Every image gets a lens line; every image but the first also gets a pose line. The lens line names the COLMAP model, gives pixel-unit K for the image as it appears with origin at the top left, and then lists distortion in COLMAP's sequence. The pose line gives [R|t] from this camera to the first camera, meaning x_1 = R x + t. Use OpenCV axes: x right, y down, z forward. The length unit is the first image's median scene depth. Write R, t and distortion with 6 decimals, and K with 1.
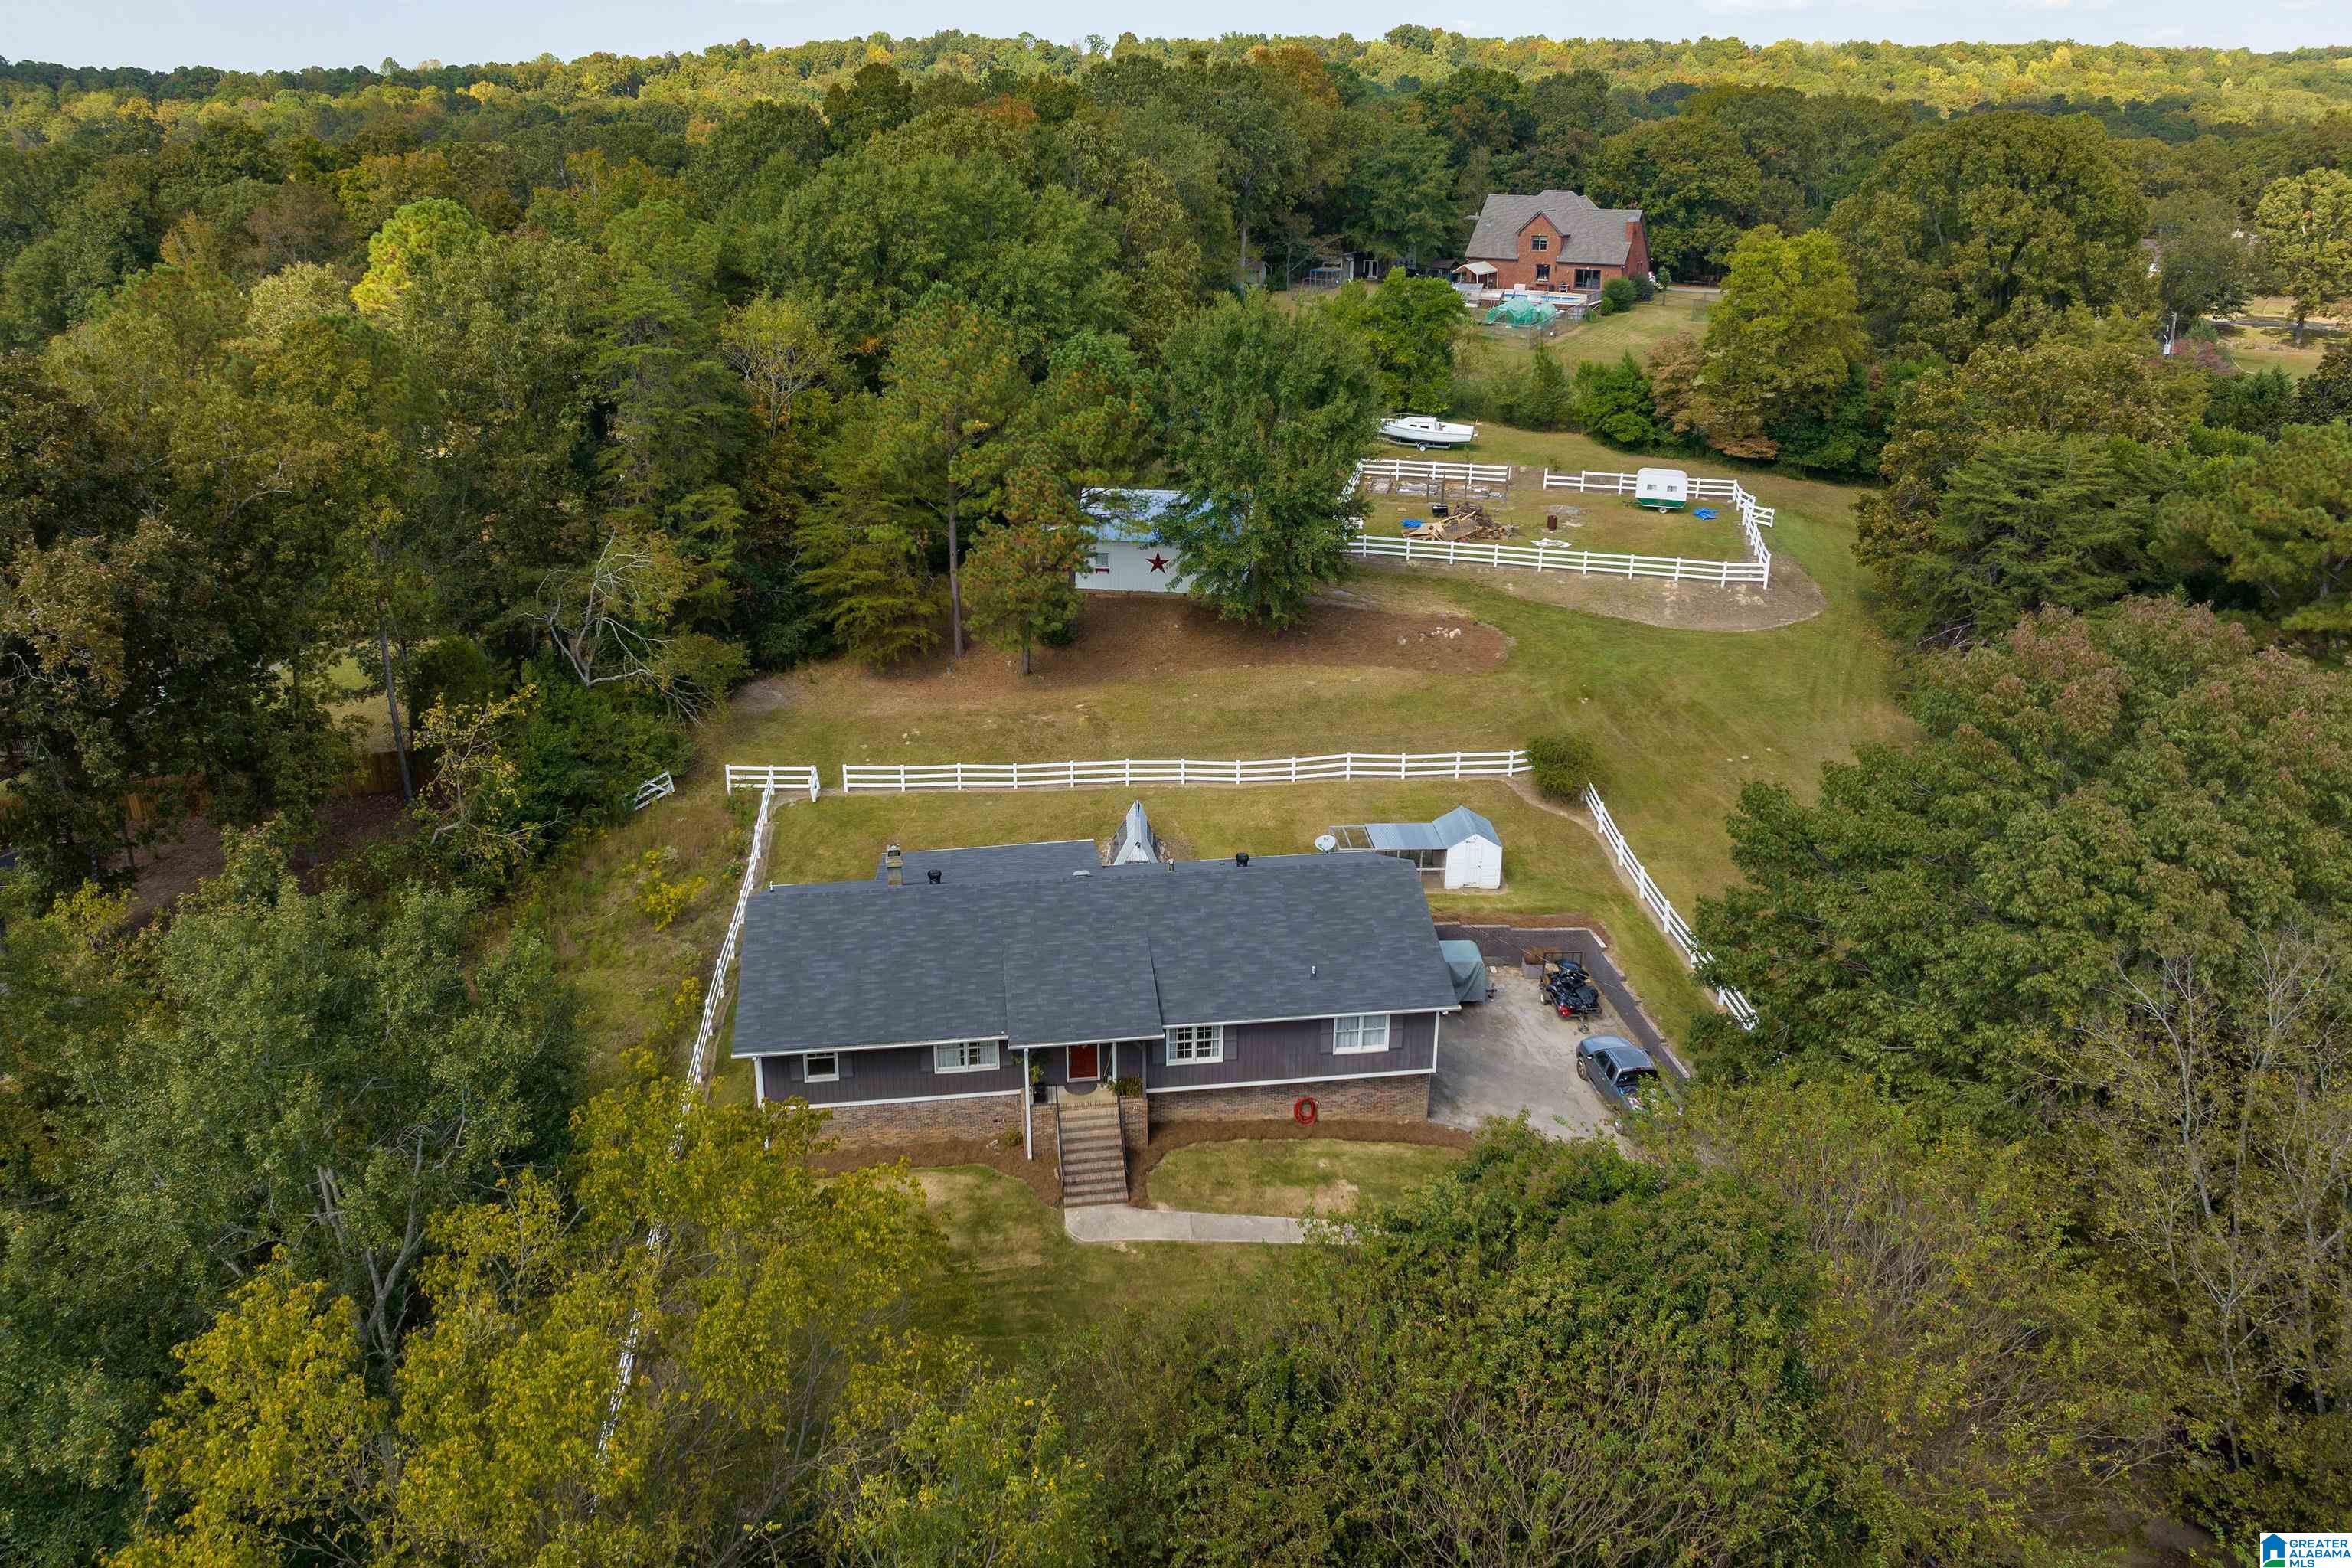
lens RADIAL K [[1658.7, 0, 1177.1], [0, 1658.7, 676.9], [0, 0, 1]] dist [-0.025662, -0.003166]
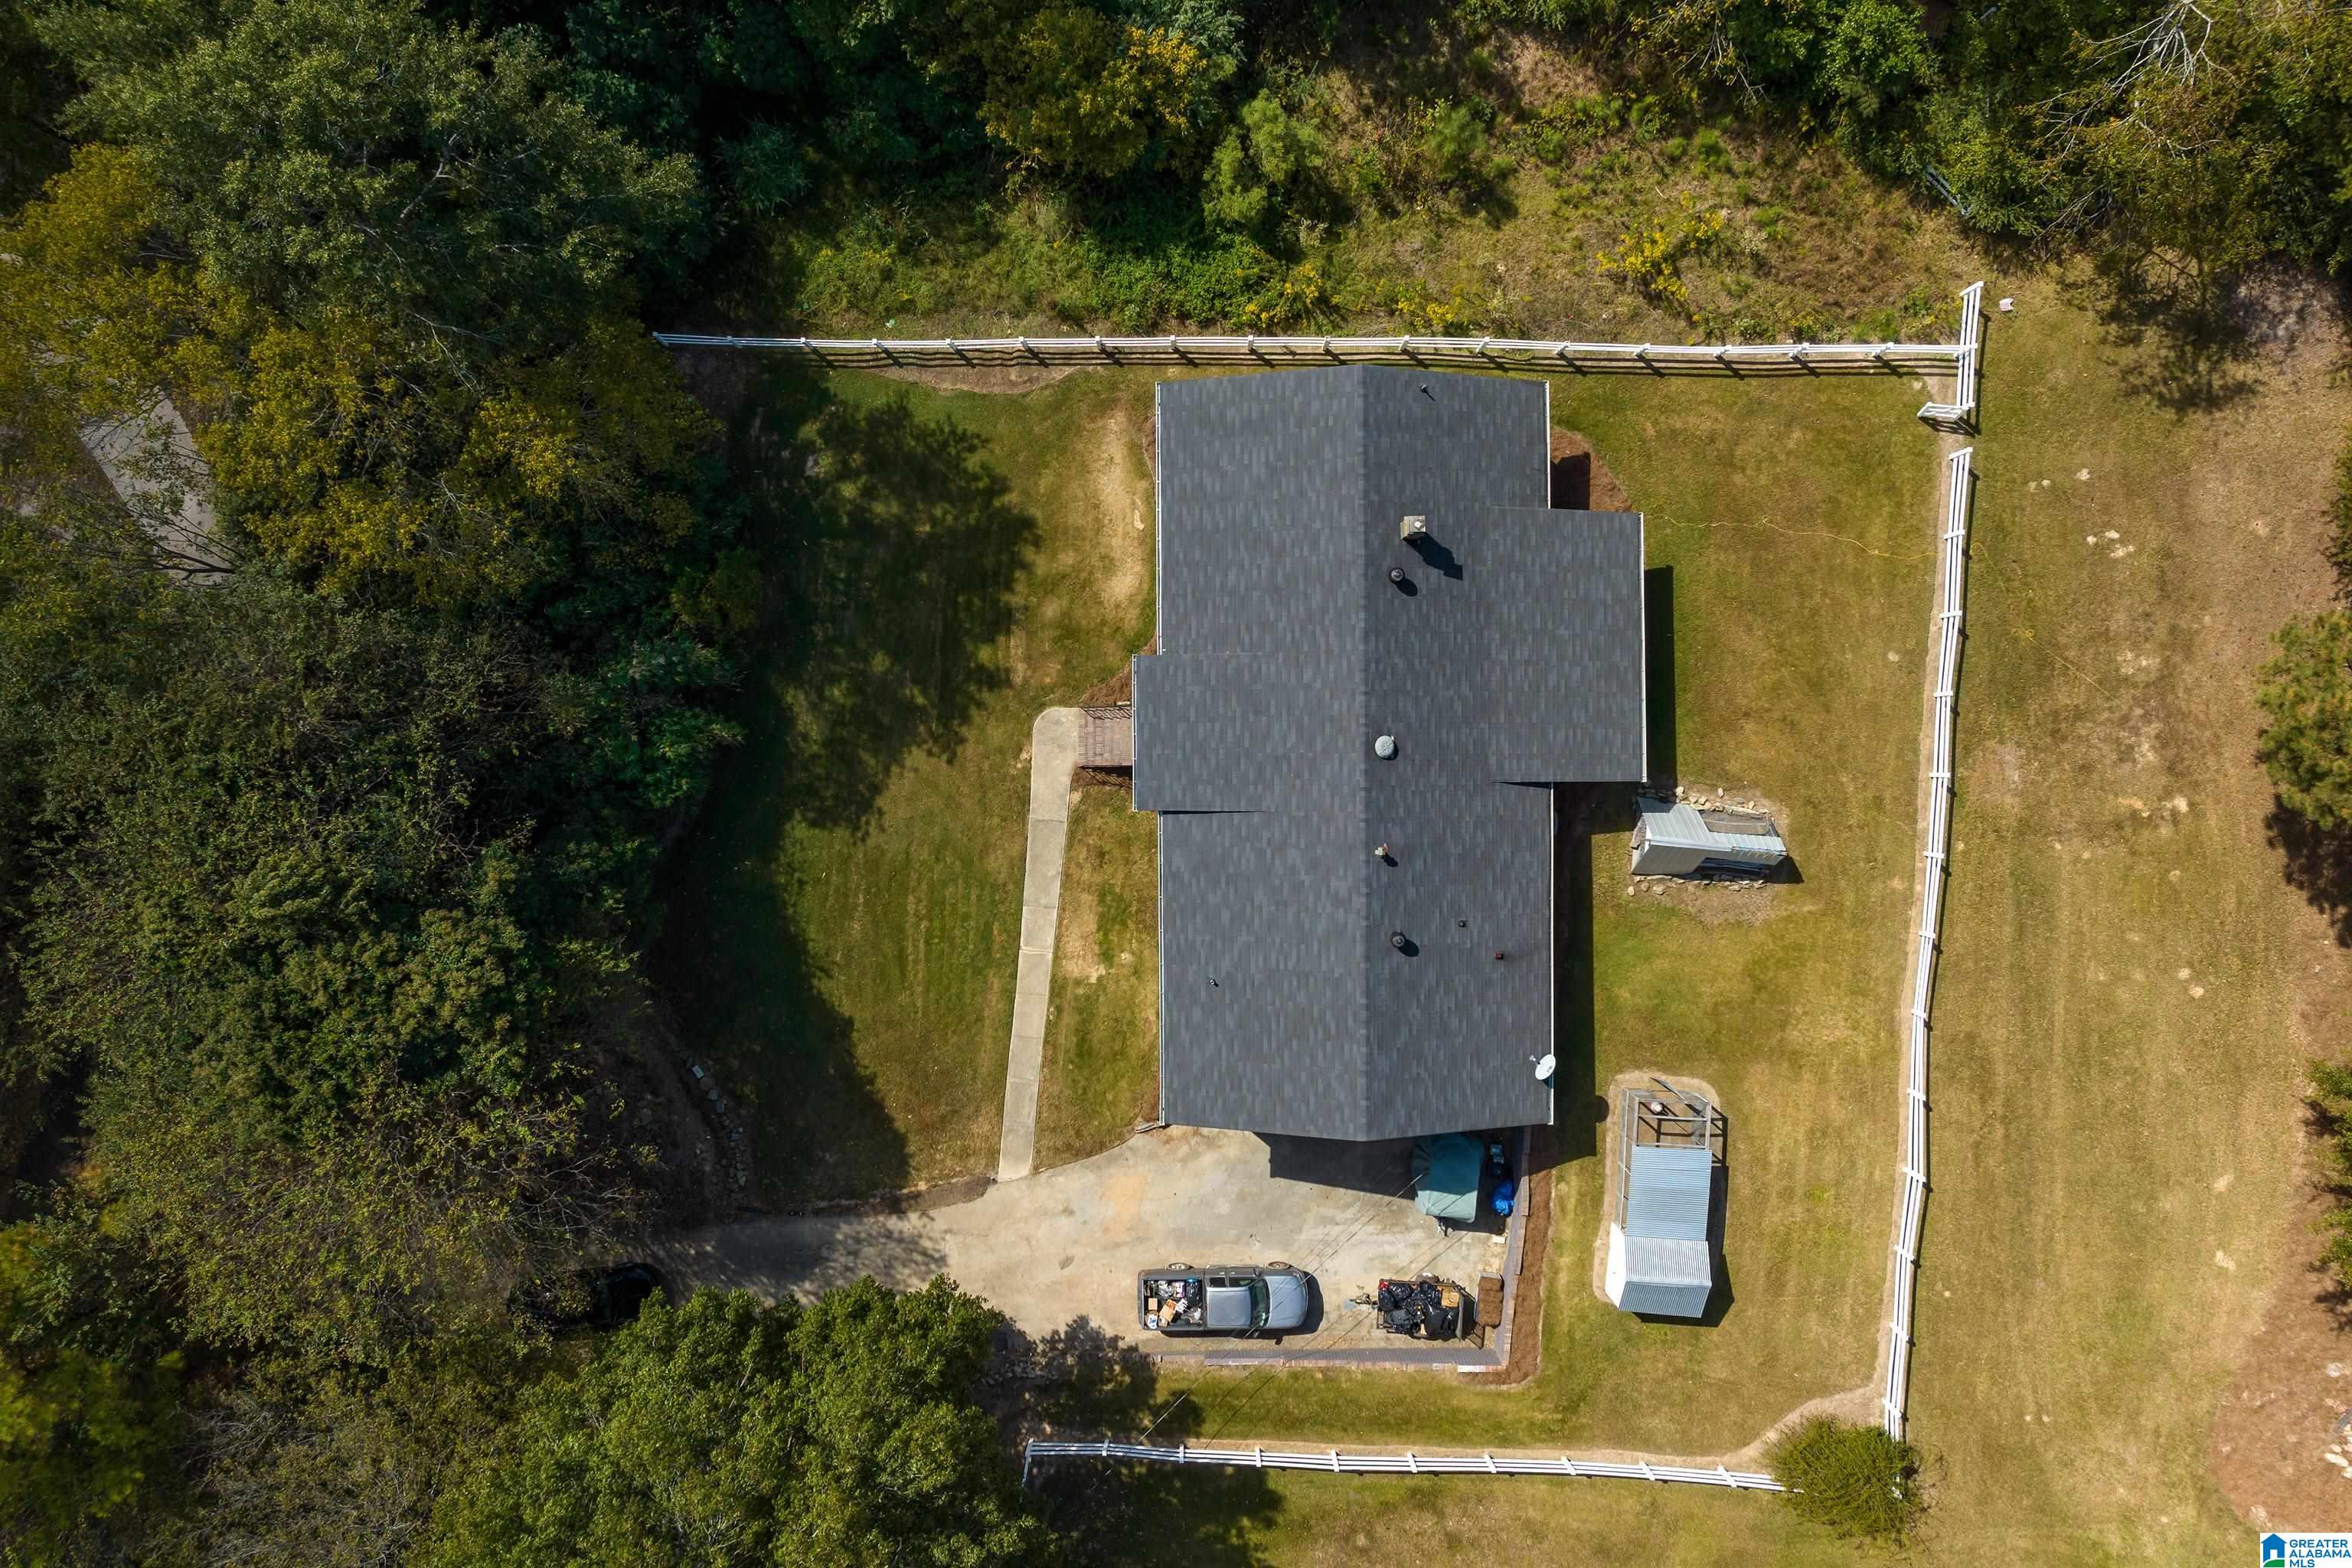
lens RADIAL K [[1656.3, 0, 1176.0], [0, 1656.3, 784.0], [0, 0, 1]] dist [-0.010989, -0.057870]
pose [[-0.130111, 0.991440, 0.010893, -0.025631], [-0.311605, -0.051318, 0.948825, -0.493115], [0.941262, 0.120058, 0.315615, 0.474077]]
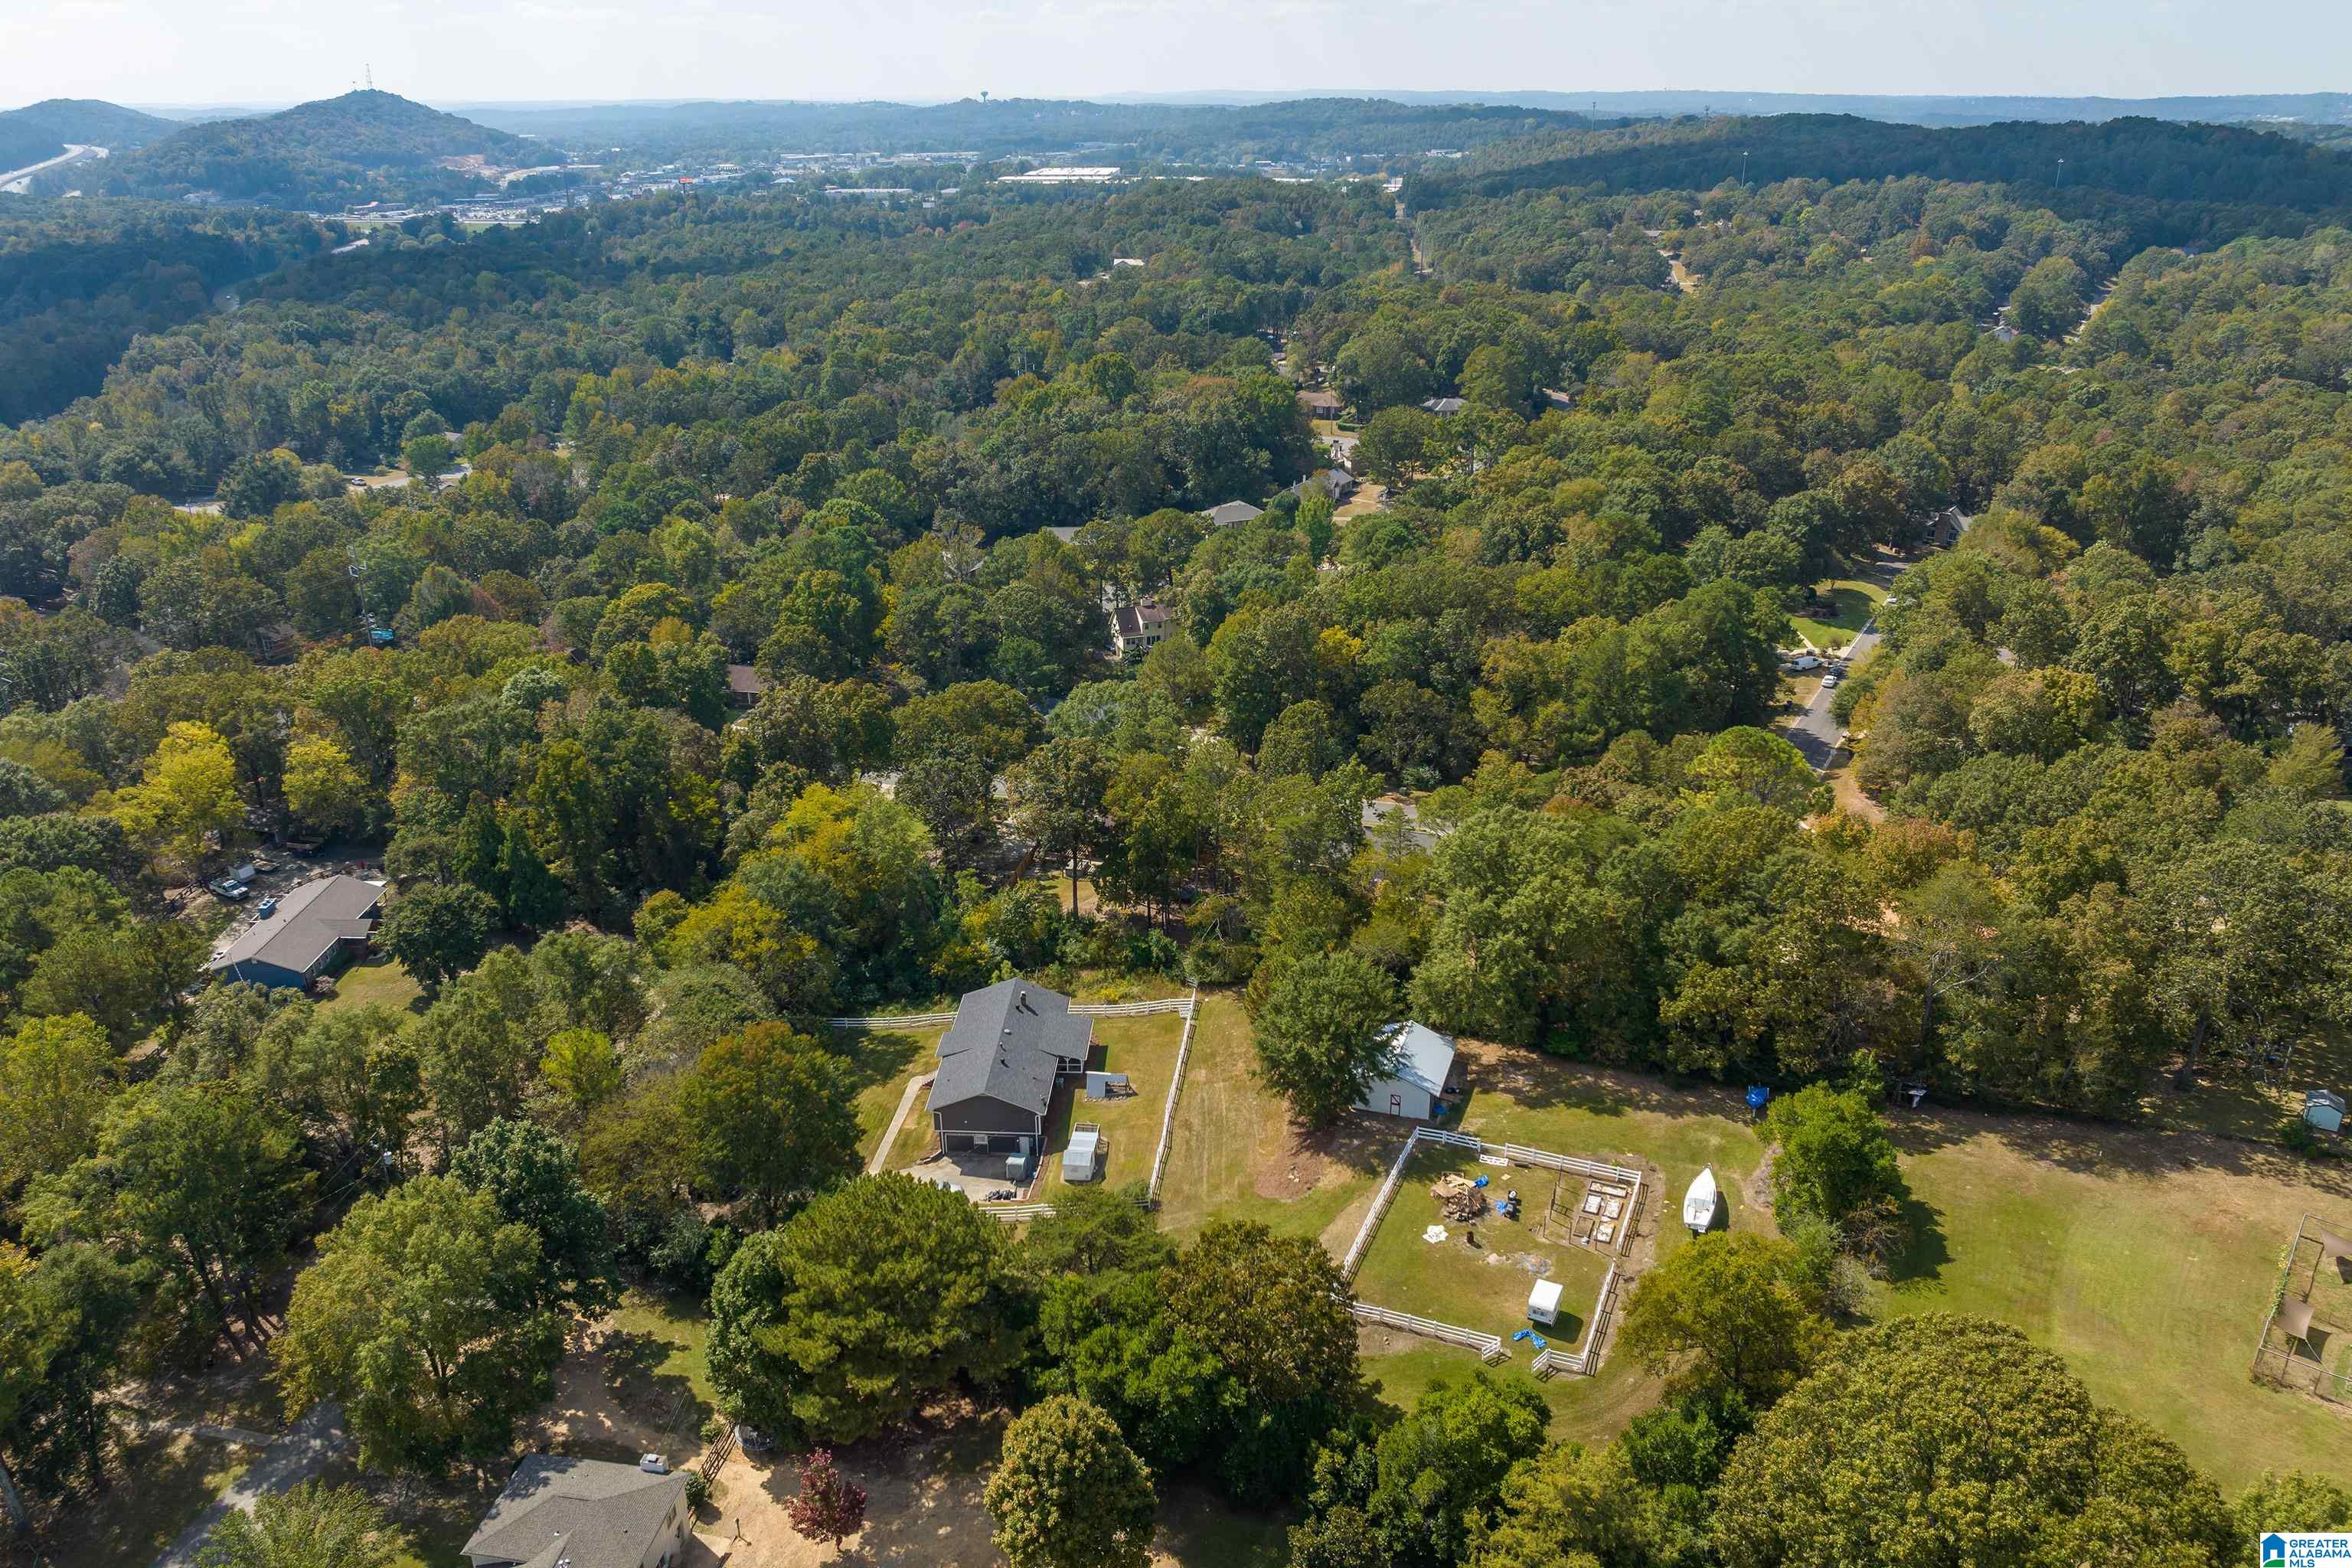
lens RADIAL K [[1656.3, 0, 1176.0], [0, 1656.3, 784.0], [0, 0, 1]] dist [-0.010989, -0.057870]
pose [[-0.189010, 0.378772, -0.905984, 1.850715], [-0.296906, 0.857388, 0.420396, -1.239215], [0.936014, 0.348451, -0.049595, 0.961201]]
